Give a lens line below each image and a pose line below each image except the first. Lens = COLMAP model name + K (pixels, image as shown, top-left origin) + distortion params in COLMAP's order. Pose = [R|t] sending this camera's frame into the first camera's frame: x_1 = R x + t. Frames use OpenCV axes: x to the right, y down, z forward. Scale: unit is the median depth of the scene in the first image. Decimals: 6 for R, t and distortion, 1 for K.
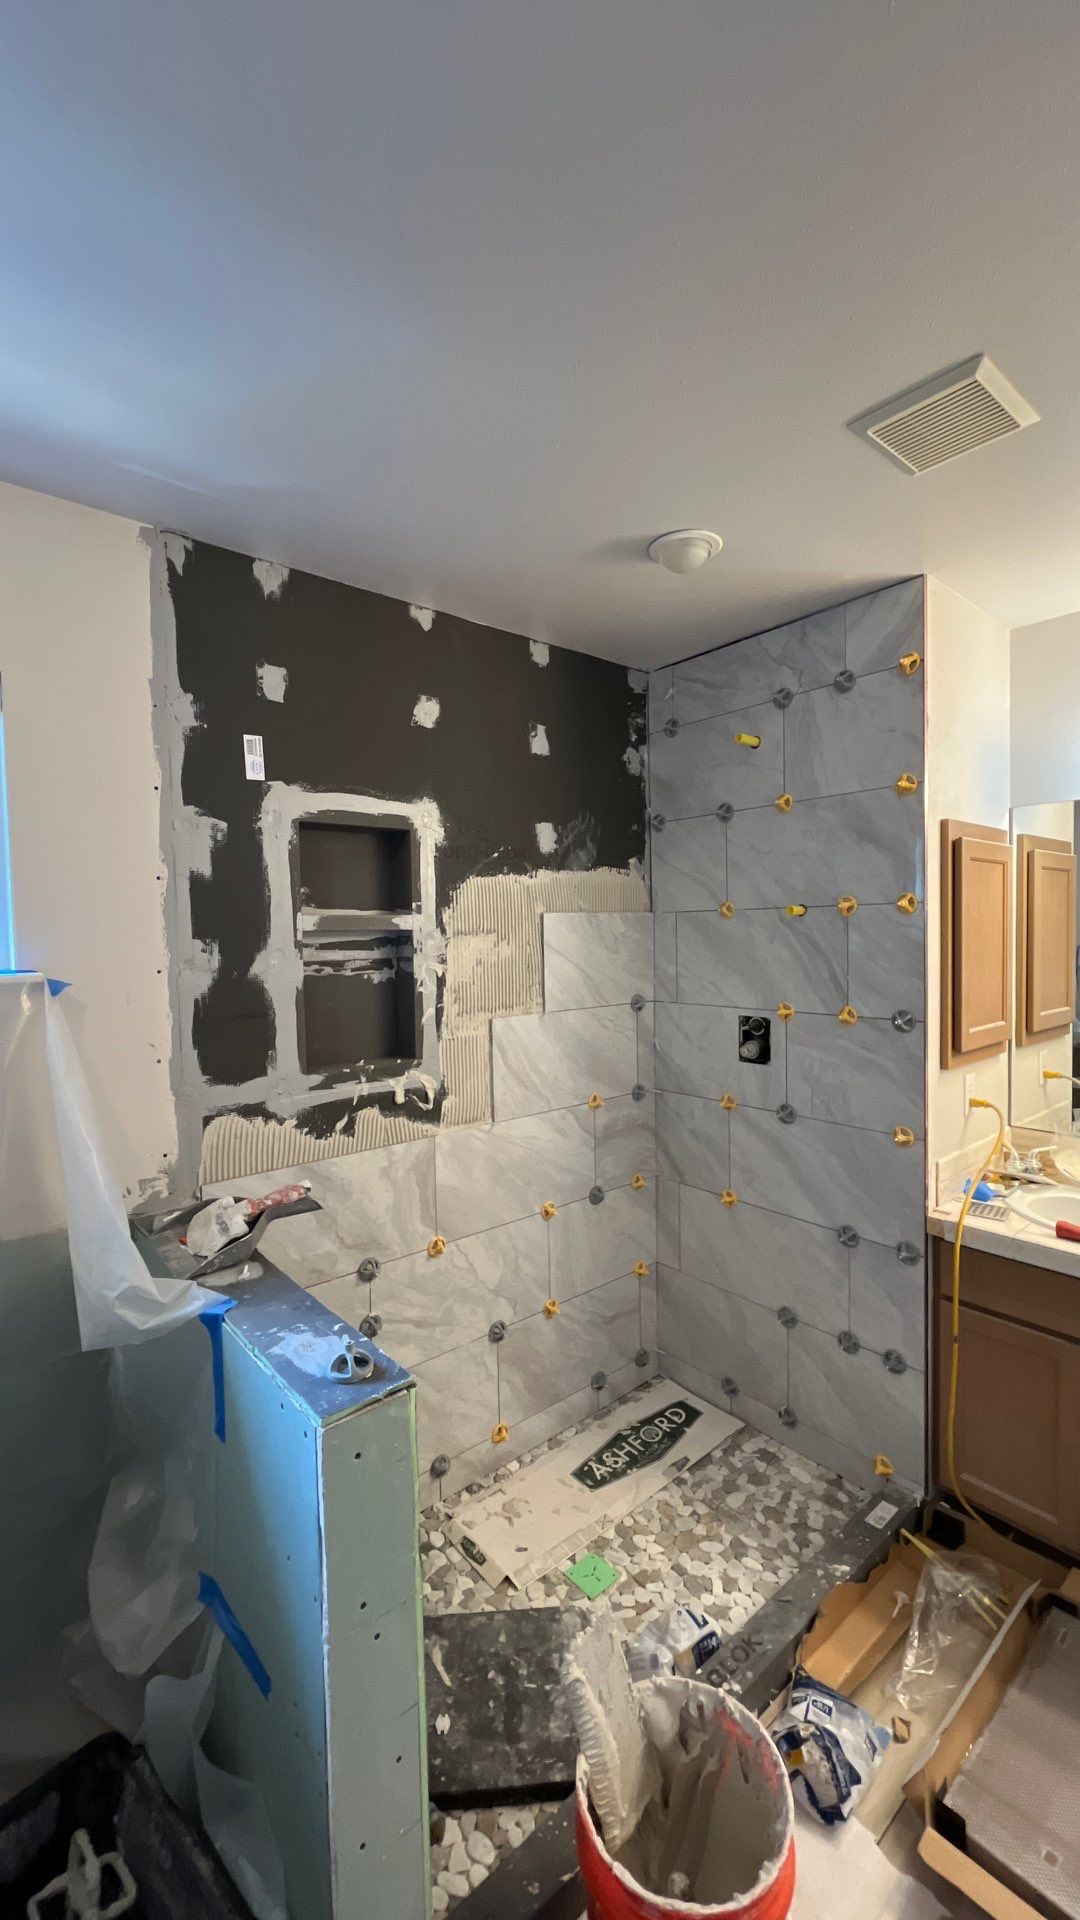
lens RADIAL K [[778.9, 0, 537.8], [0, 778.9, 959.6], [0, 0, 1]] dist [-0.005238, 0.000289]
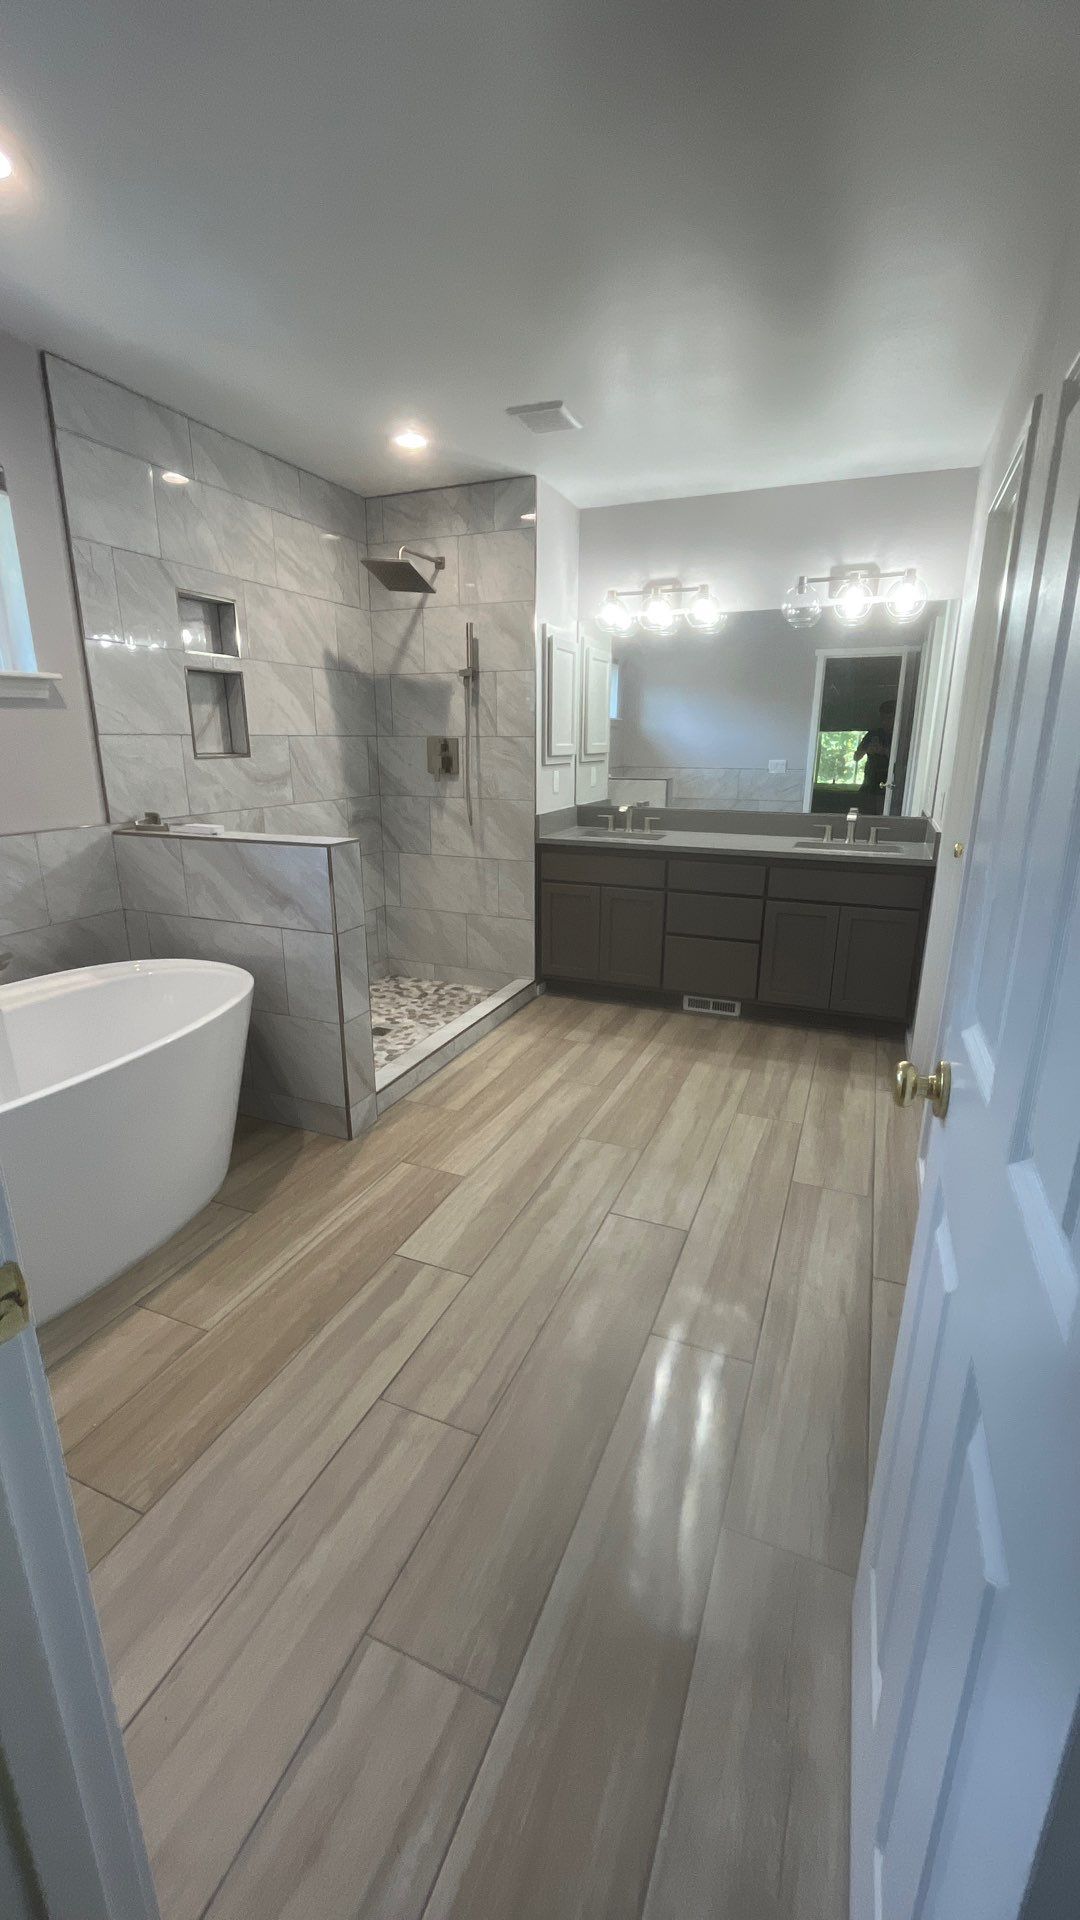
lens RADIAL K [[778.9, 0, 537.8], [0, 778.9, 959.6], [0, 0, 1]] dist [-0.005238, 0.000289]
pose [[0.890726, -0.104495, 0.442367, -0.382607], [-0.003276, 0.971716, 0.236131, 0.154360], [-0.454530, -0.211777, 0.865190, -0.741624]]
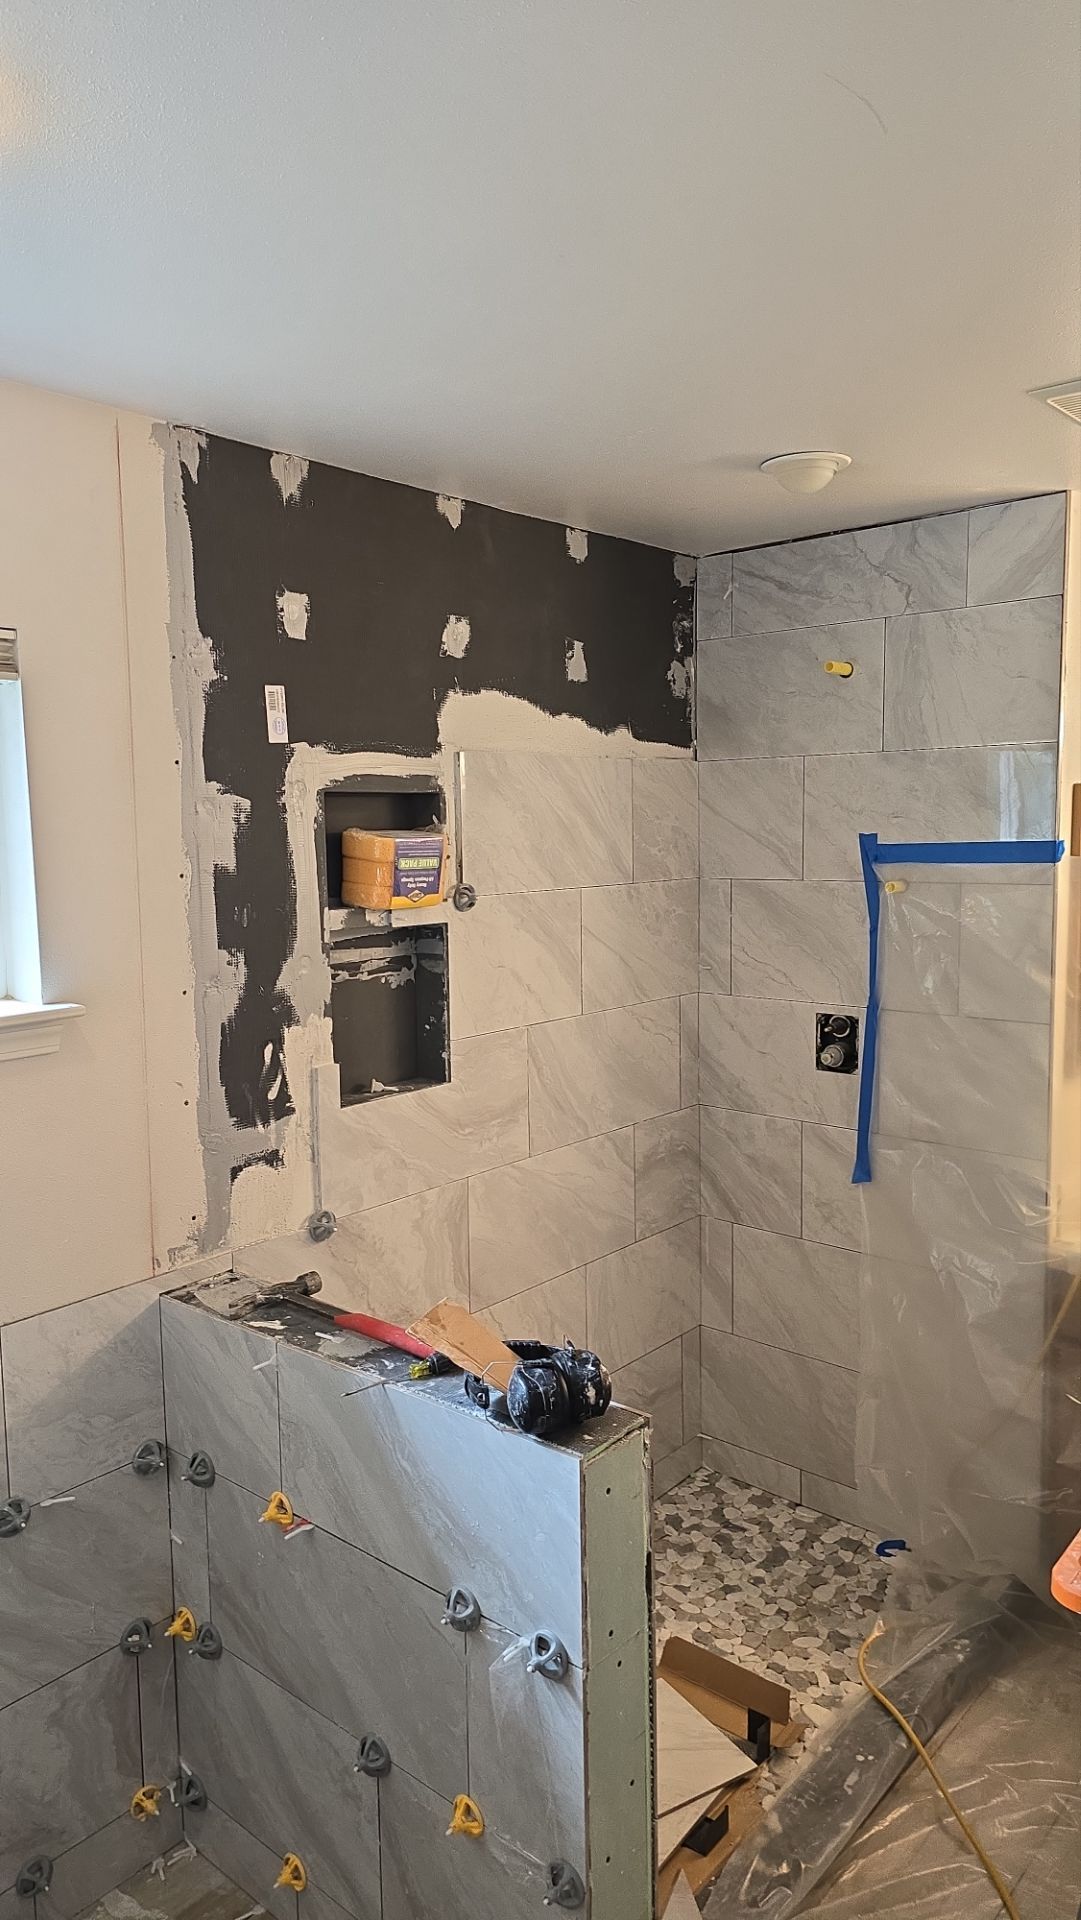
lens RADIAL K [[1286.3, 0, 537.5], [0, 1286.3, 962.1], [0, 0, 1]] dist [0.081268, -0.101816]
pose [[0.987250, -0.014891, 0.158476, -0.275711], [0.003515, 0.997411, 0.071821, -0.090042], [-0.159136, -0.070348, 0.984747, -0.302595]]
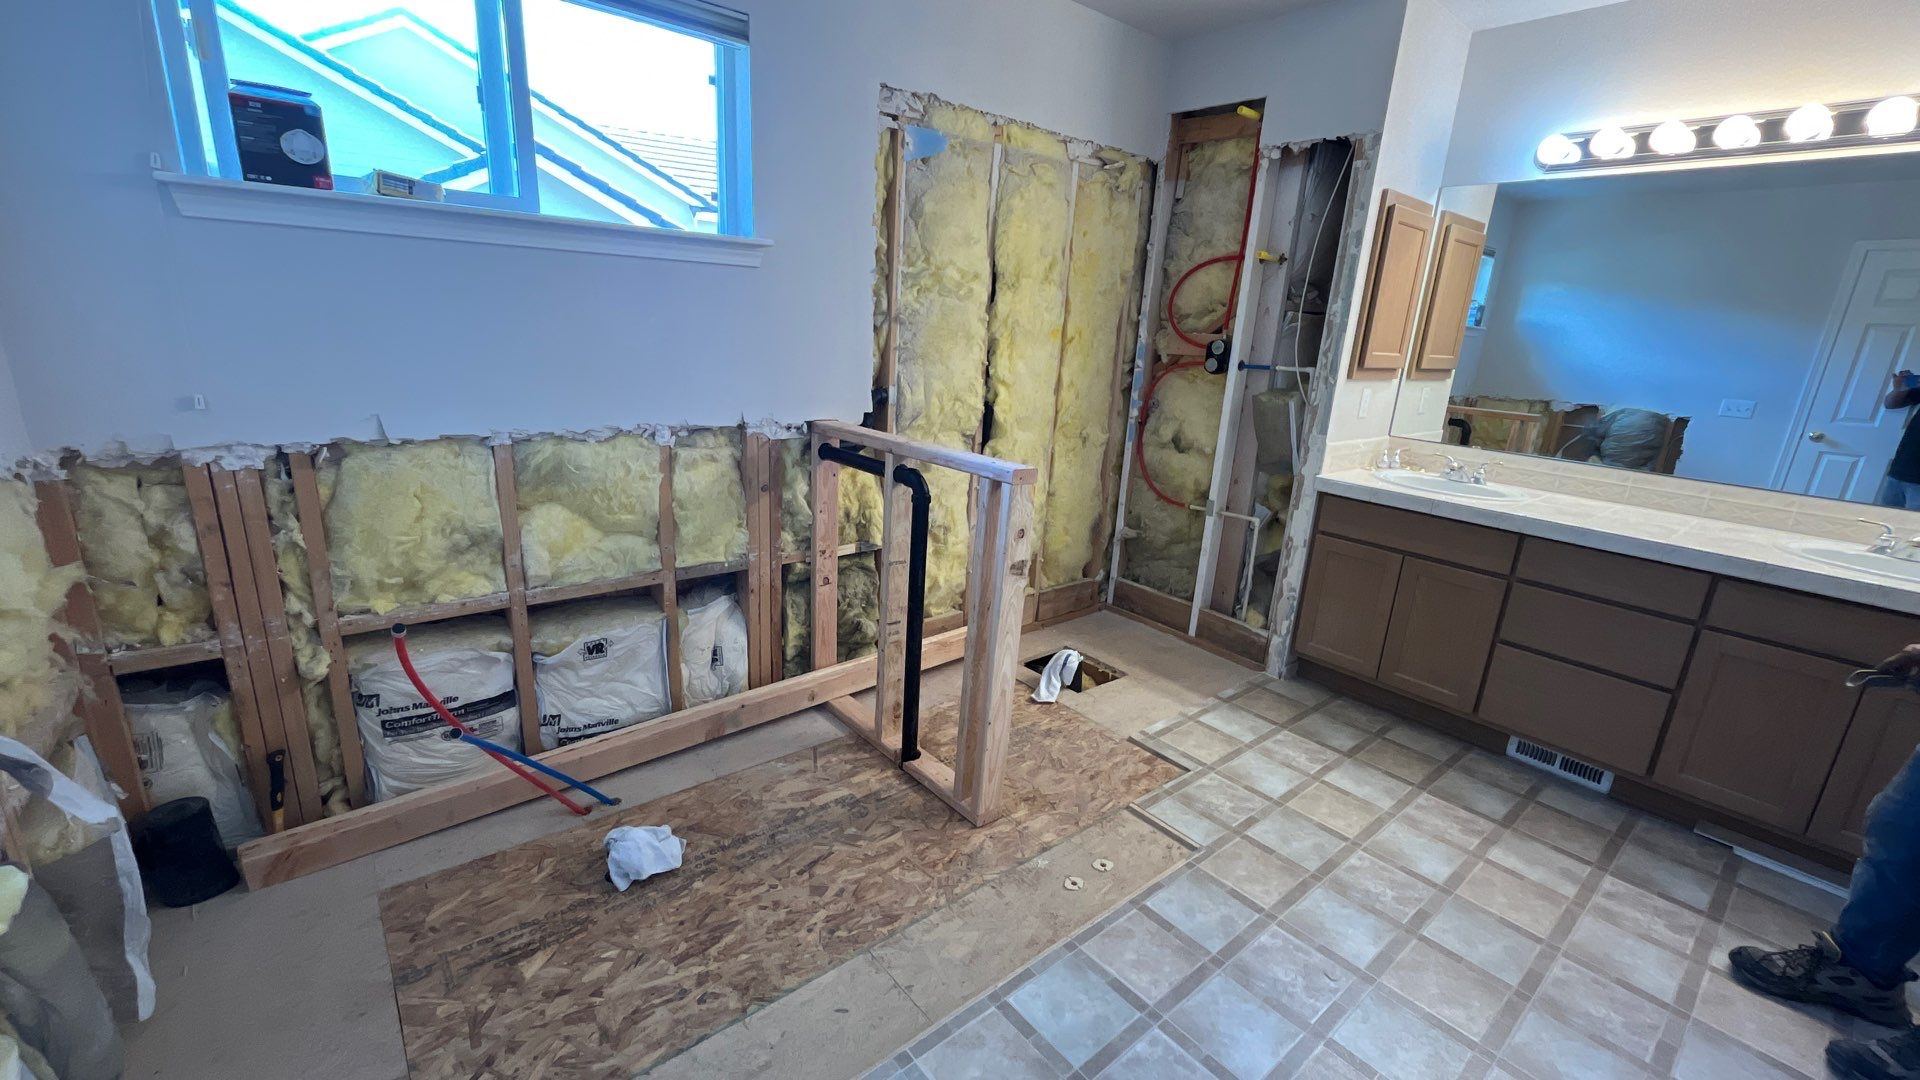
lens RADIAL K [[778.9, 0, 958.3], [0, 778.9, 541.4], [0, 0, 1]] dist [-0.005238, 0.000289]
pose [[0.997135, 0.074167, 0.014874, -0.186027], [-0.075560, 0.967327, 0.242009, 0.137409], [0.003561, -0.242439, 0.970160, -0.445473]]
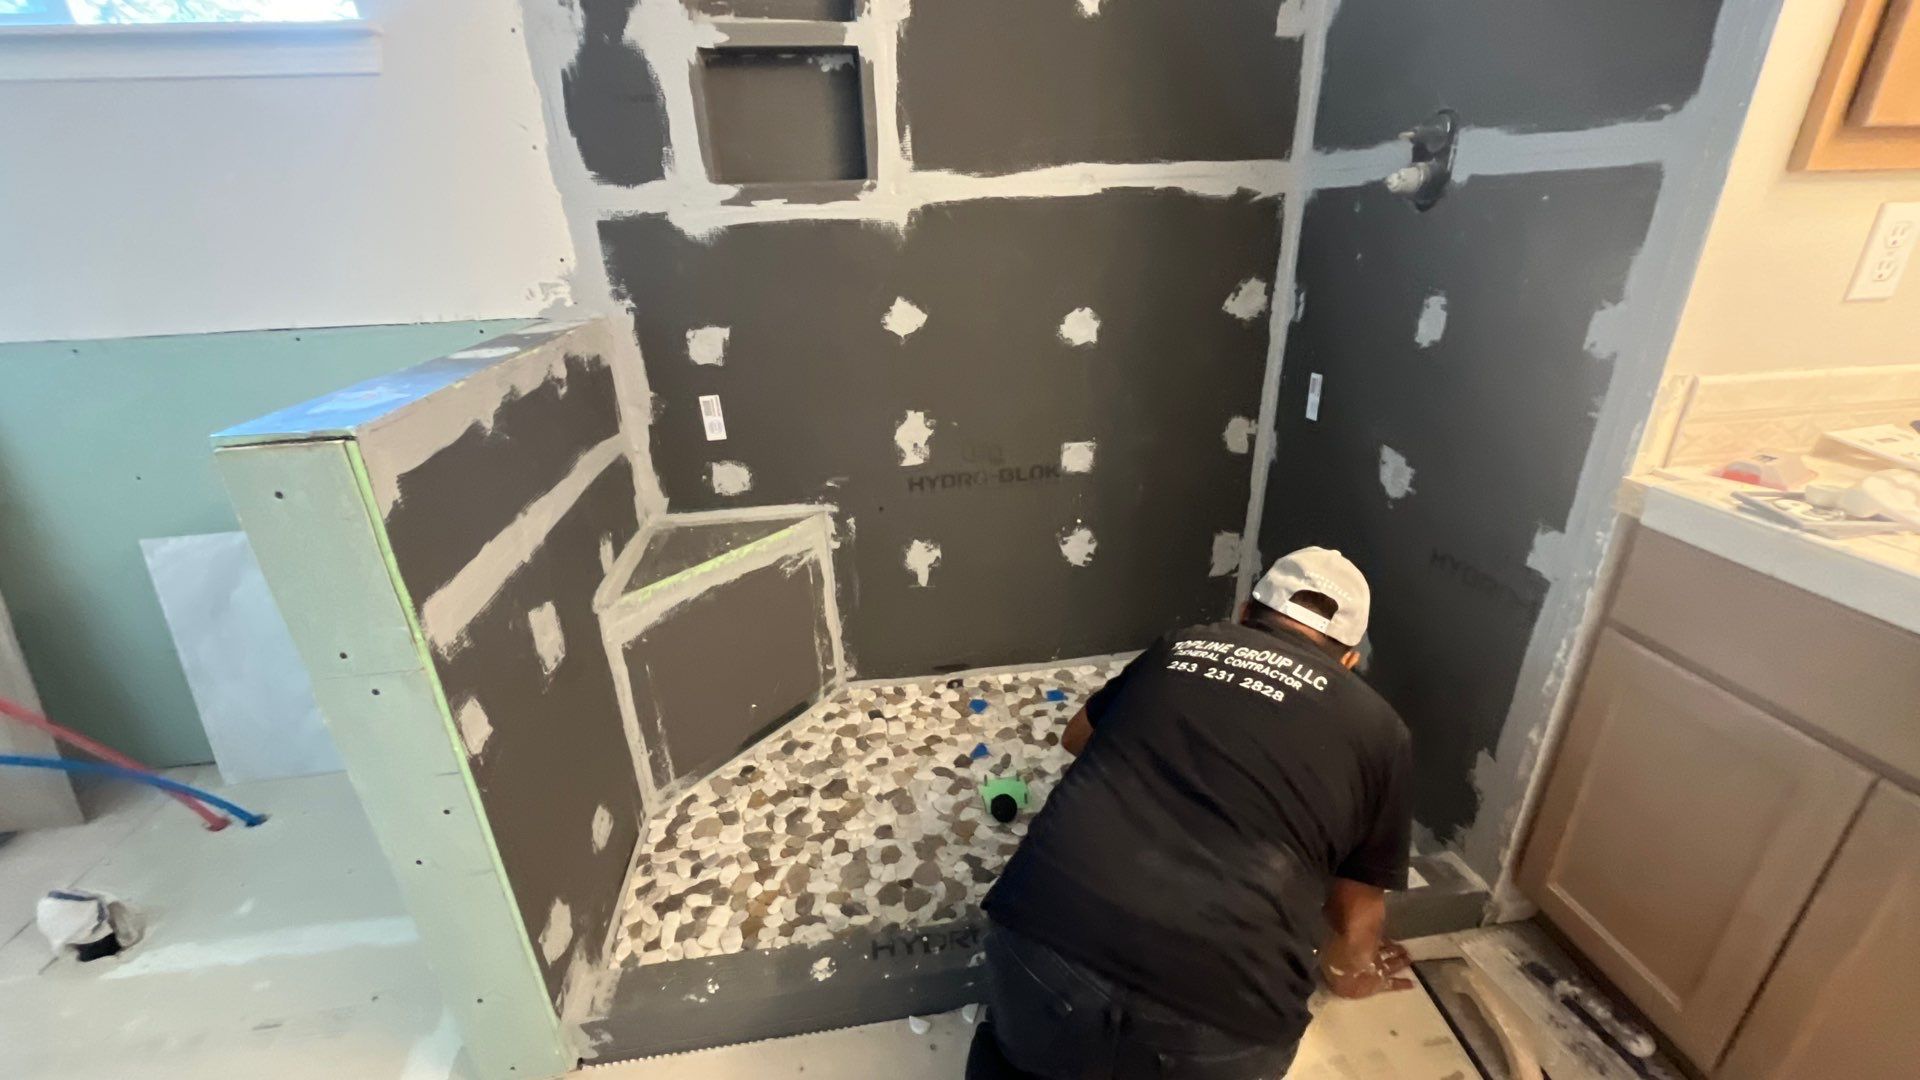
lens RADIAL K [[778.9, 0, 958.3], [0, 778.9, 541.4], [0, 0, 1]] dist [-0.005238, 0.000289]
pose [[0.847821, 0.205886, -0.488683, 0.375198], [-0.006132, 0.925296, 0.379196, 0.170209], [0.530247, -0.318494, 0.785748, 0.333919]]
